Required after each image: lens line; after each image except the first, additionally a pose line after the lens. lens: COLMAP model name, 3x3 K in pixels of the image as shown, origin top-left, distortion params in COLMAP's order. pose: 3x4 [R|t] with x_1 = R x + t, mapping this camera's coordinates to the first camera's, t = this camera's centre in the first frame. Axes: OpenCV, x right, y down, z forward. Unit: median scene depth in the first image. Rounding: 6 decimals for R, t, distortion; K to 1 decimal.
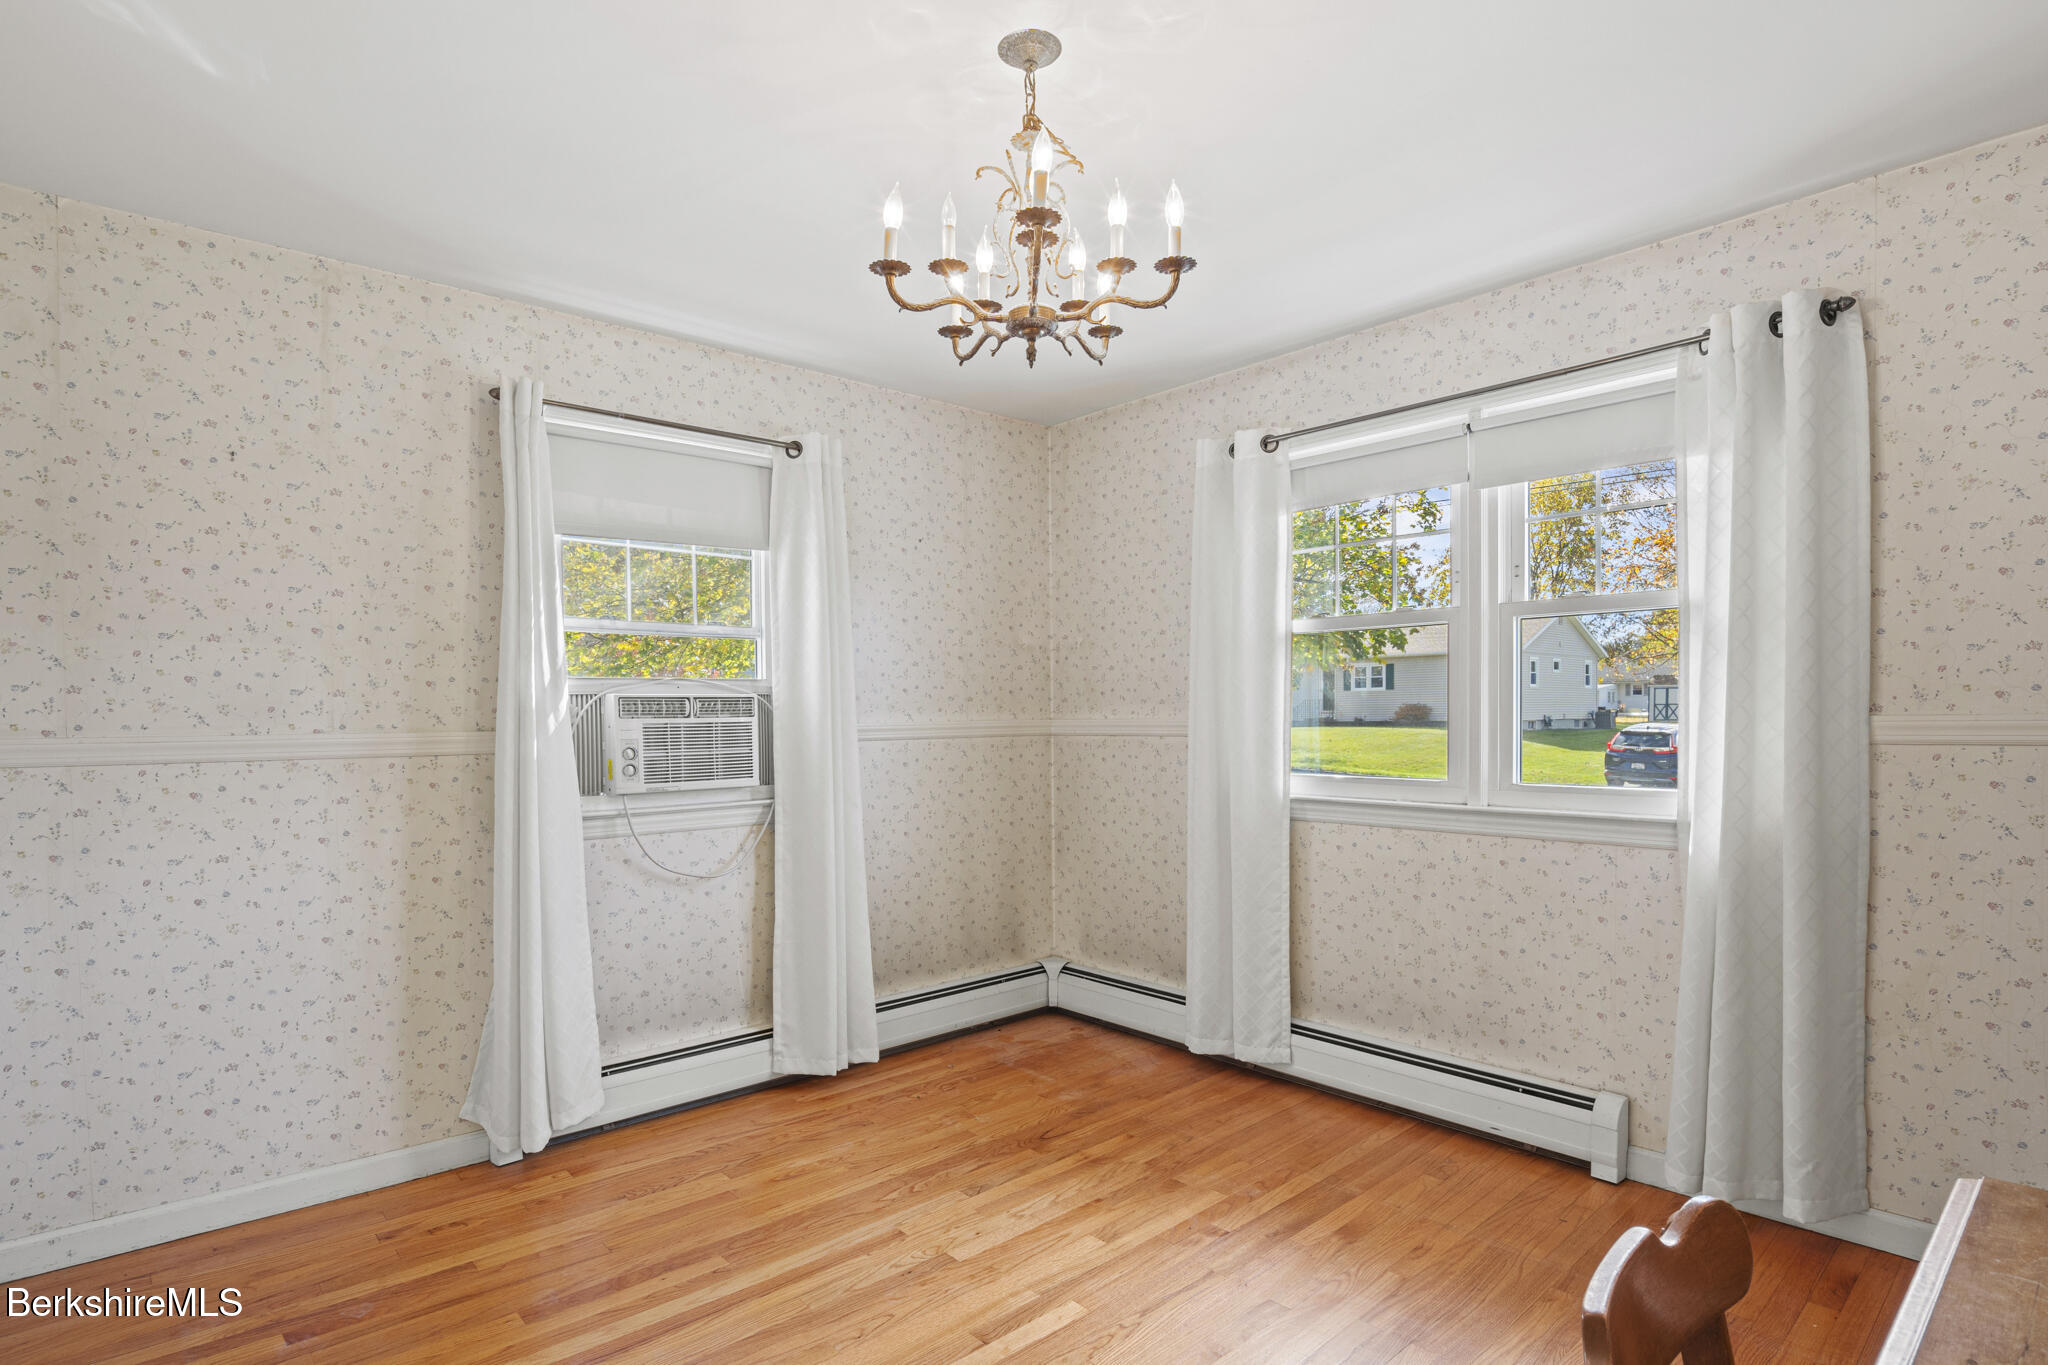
lens RADIAL K [[1047.6, 0, 1015.6], [0, 1047.6, 754.2], [0, 0, 1]] dist [-0.024220, -0.000717]
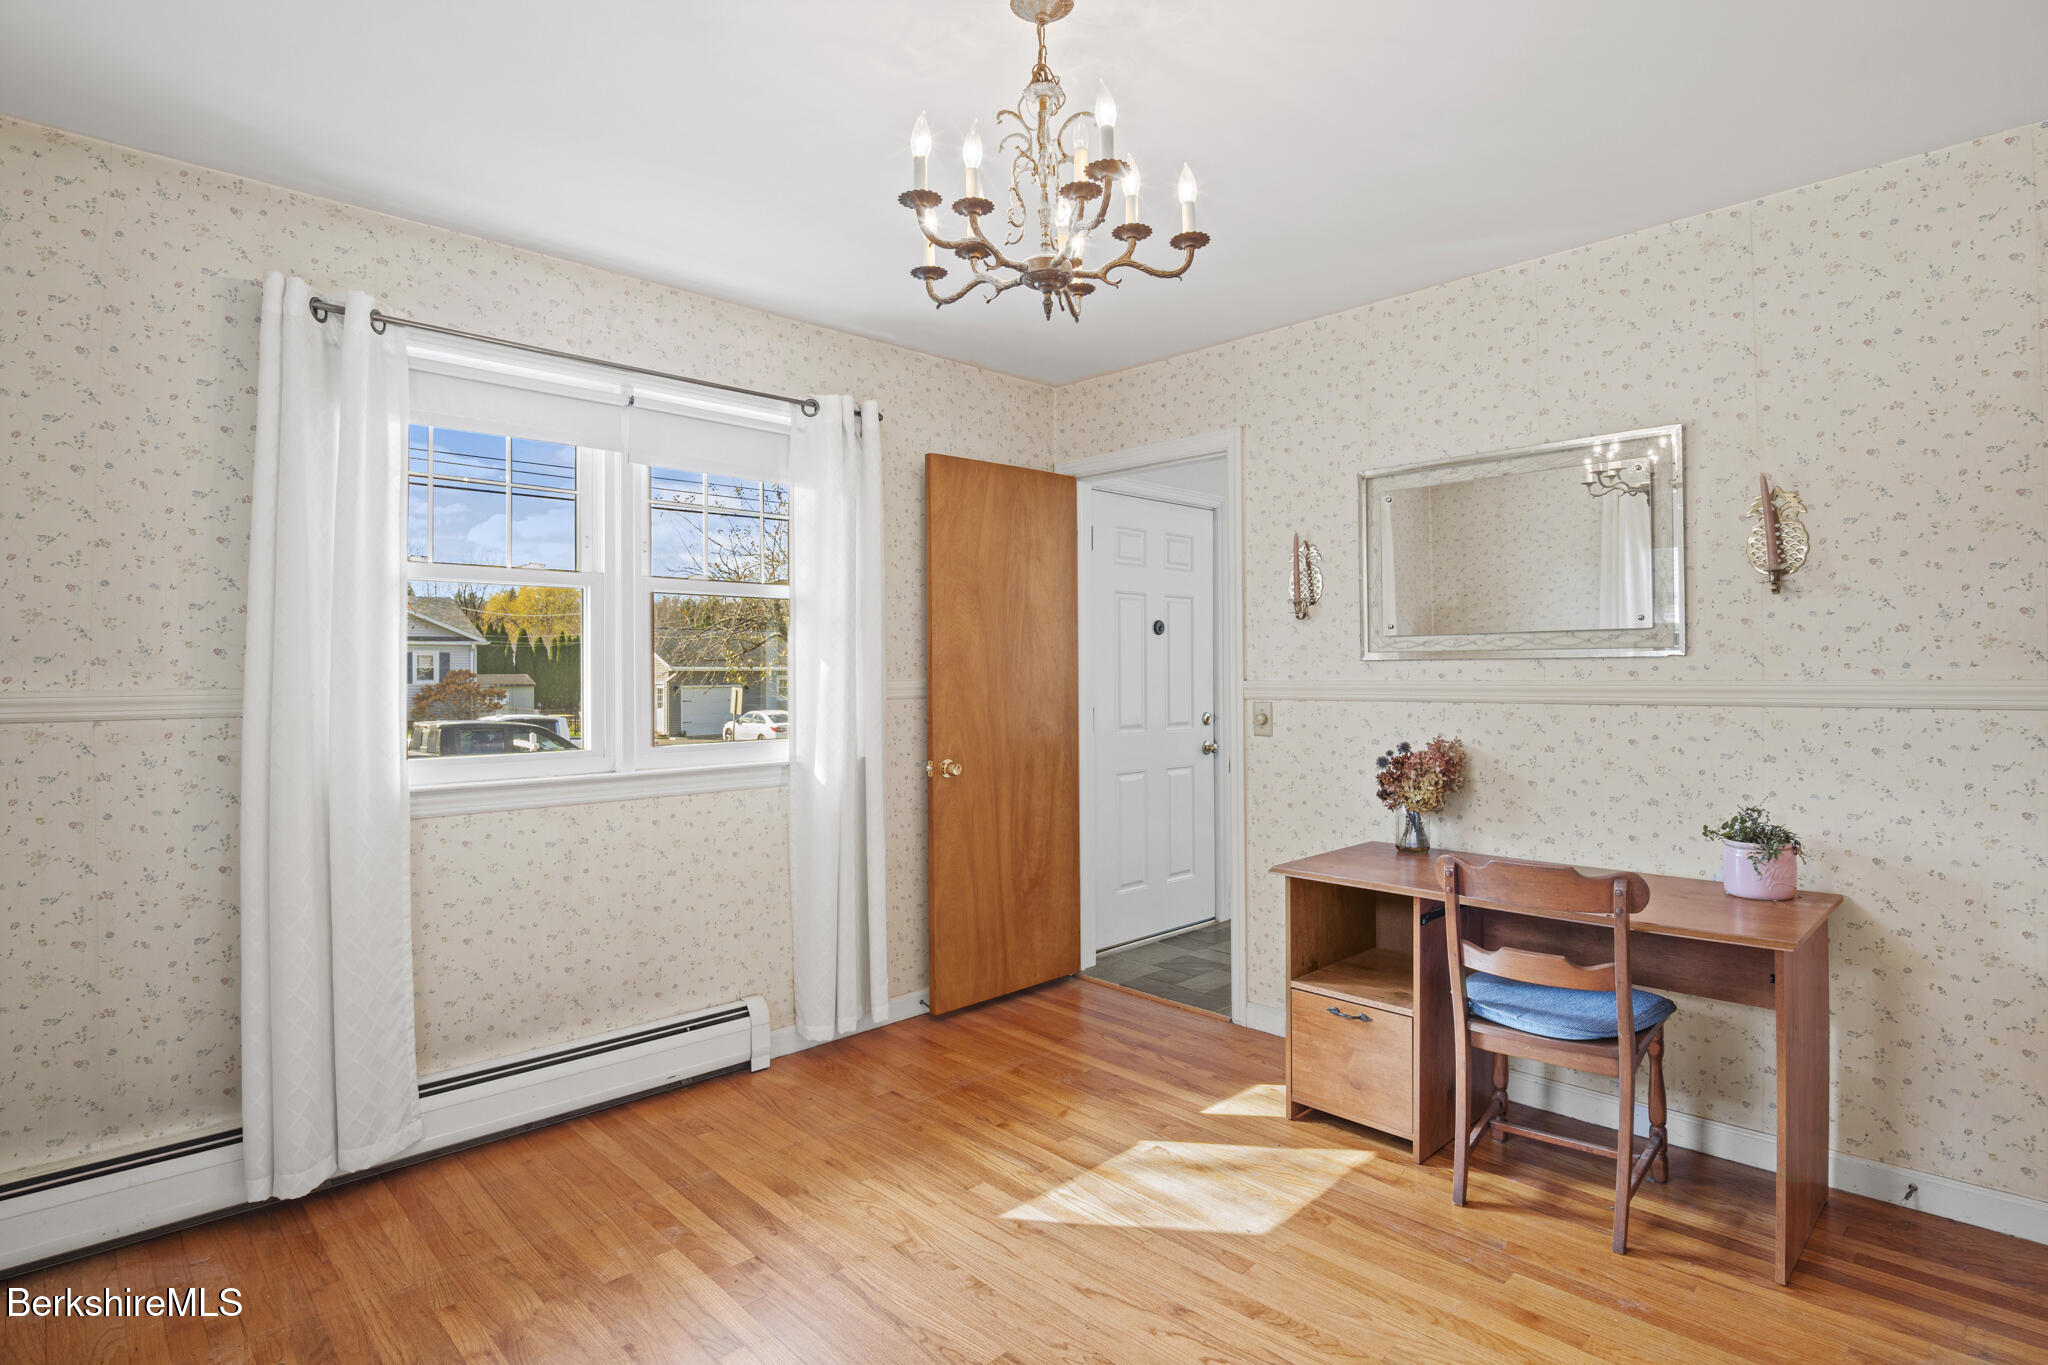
lens RADIAL K [[1033.3, 0, 1028.1], [0, 1033.3, 676.8], [0, 0, 1]] dist [-0.018954, -0.000462]
pose [[-0.045217, 0.007027, 0.998952, -0.584471], [0.045271, 0.998962, -0.004978, -0.020270], [-0.997951, 0.044998, -0.045488, 0.663472]]
